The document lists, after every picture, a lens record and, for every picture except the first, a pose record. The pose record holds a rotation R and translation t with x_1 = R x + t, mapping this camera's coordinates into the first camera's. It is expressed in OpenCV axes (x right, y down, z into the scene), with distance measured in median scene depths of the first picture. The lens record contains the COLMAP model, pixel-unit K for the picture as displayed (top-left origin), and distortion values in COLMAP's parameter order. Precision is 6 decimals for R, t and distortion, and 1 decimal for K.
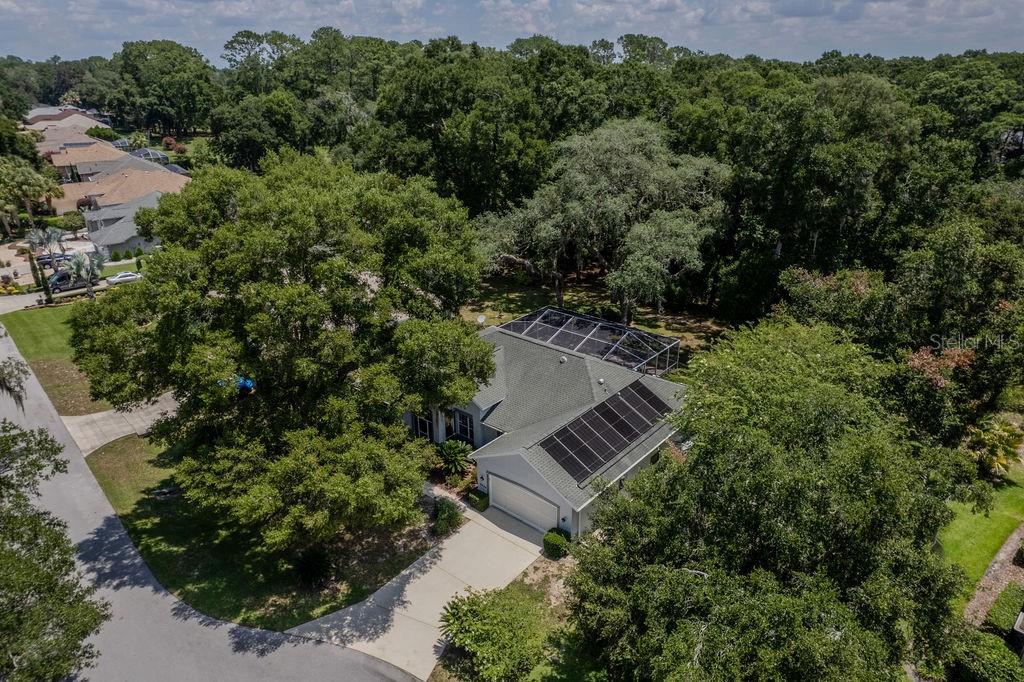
lens RADIAL K [[656.5, 0, 511.5], [0, 656.5, 347.1], [0, 0, 1]] dist [-0.081675, 0.074553]
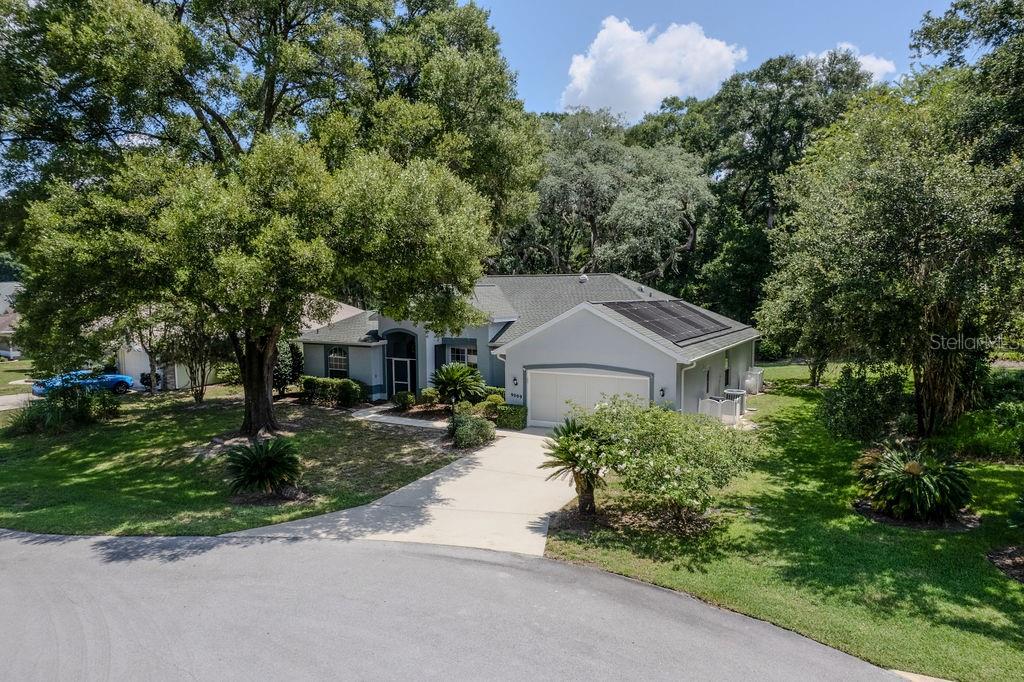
lens RADIAL K [[656.5, 0, 511.5], [0, 656.5, 347.1], [0, 0, 1]] dist [-0.081675, 0.074553]
pose [[0.980716, -0.013011, 0.195005, -0.191071], [0.075880, 0.944856, -0.318575, 0.404815], [-0.180107, 0.327228, 0.927622, 0.383202]]
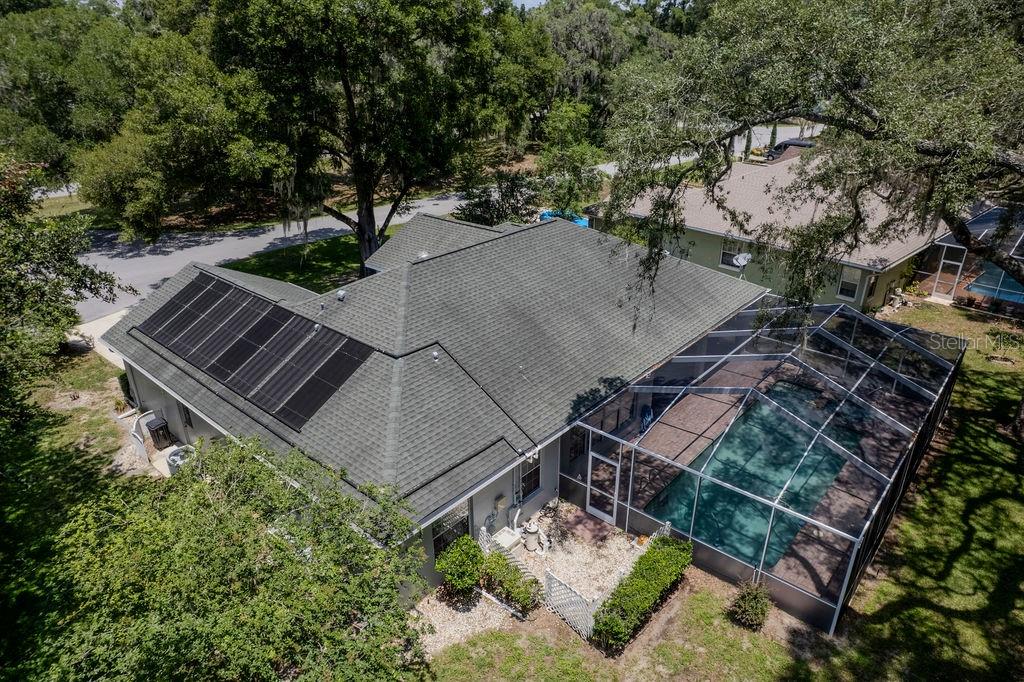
lens RADIAL K [[656.5, 0, 511.5], [0, 656.5, 347.1], [0, 0, 1]] dist [-0.081675, 0.074553]
pose [[-0.014718, 0.420021, -0.907395, 0.682641], [-0.388629, 0.833740, 0.392231, -0.176118], [0.921277, 0.358413, 0.150961, 1.228036]]
